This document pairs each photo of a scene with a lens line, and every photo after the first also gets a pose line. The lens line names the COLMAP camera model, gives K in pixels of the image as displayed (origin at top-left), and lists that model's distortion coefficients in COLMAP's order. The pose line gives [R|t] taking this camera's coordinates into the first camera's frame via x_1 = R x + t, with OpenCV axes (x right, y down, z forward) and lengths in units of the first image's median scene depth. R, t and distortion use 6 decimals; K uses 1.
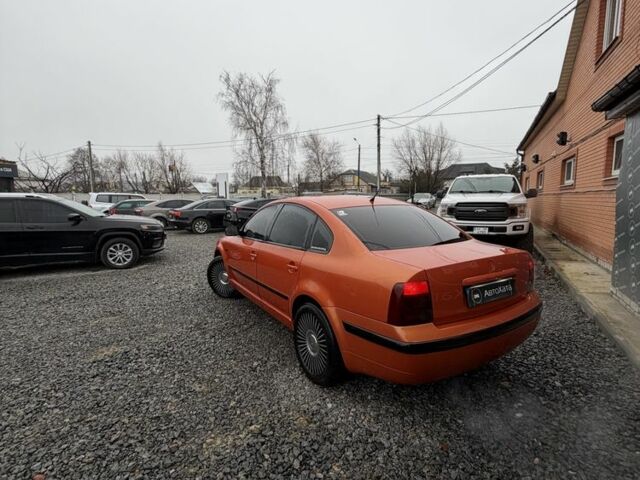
lens RADIAL K [[337.0, 0, 319.1], [0, 337.0, 239.0], [0, 0, 1]] dist [-0.003851, 0.001270]
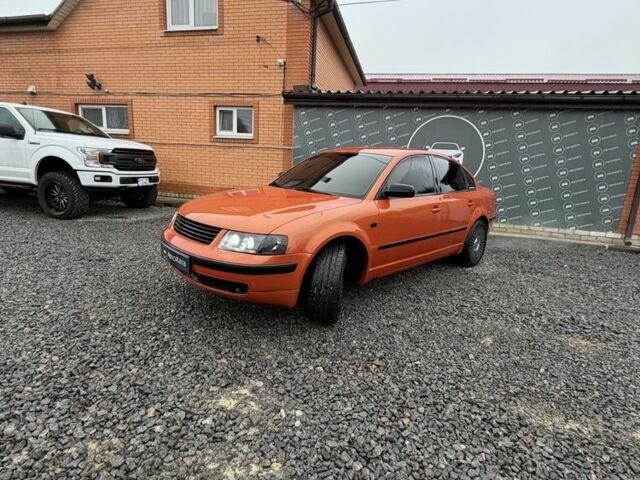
lens RADIAL K [[337.0, 0, 318.8], [0, 337.0, 239.4], [0, 0, 1]] dist [-0.003851, 0.001270]
pose [[-0.218344, -0.217895, 0.951235, -0.154328], [0.065466, 0.969287, 0.237058, -0.017663], [-0.973673, 0.114034, -0.197374, 0.224200]]
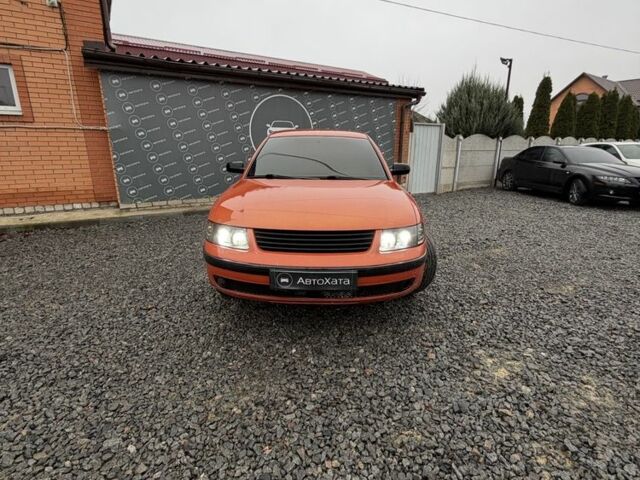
lens RADIAL K [[337.0, 0, 320.0], [0, 337.0, 239.4], [0, 0, 1]] dist [-0.003851, 0.001270]
pose [[-0.849357, -0.135703, 0.510076, -0.090387], [0.067220, 0.930705, 0.359541, -0.029393], [-0.523521, 0.339666, -0.781379, 0.306067]]
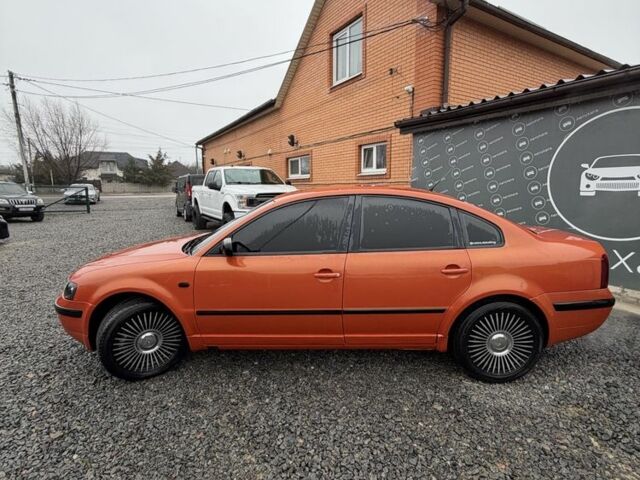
lens RADIAL K [[337.0, 0, 320.3], [0, 337.0, 240.3], [0, 0, 1]] dist [-0.003851, 0.001270]
pose [[0.532230, -0.129404, 0.836651, -0.109032], [0.106555, 0.990630, 0.085436, -0.011306], [-0.839867, 0.043678, 0.541032, 0.095987]]
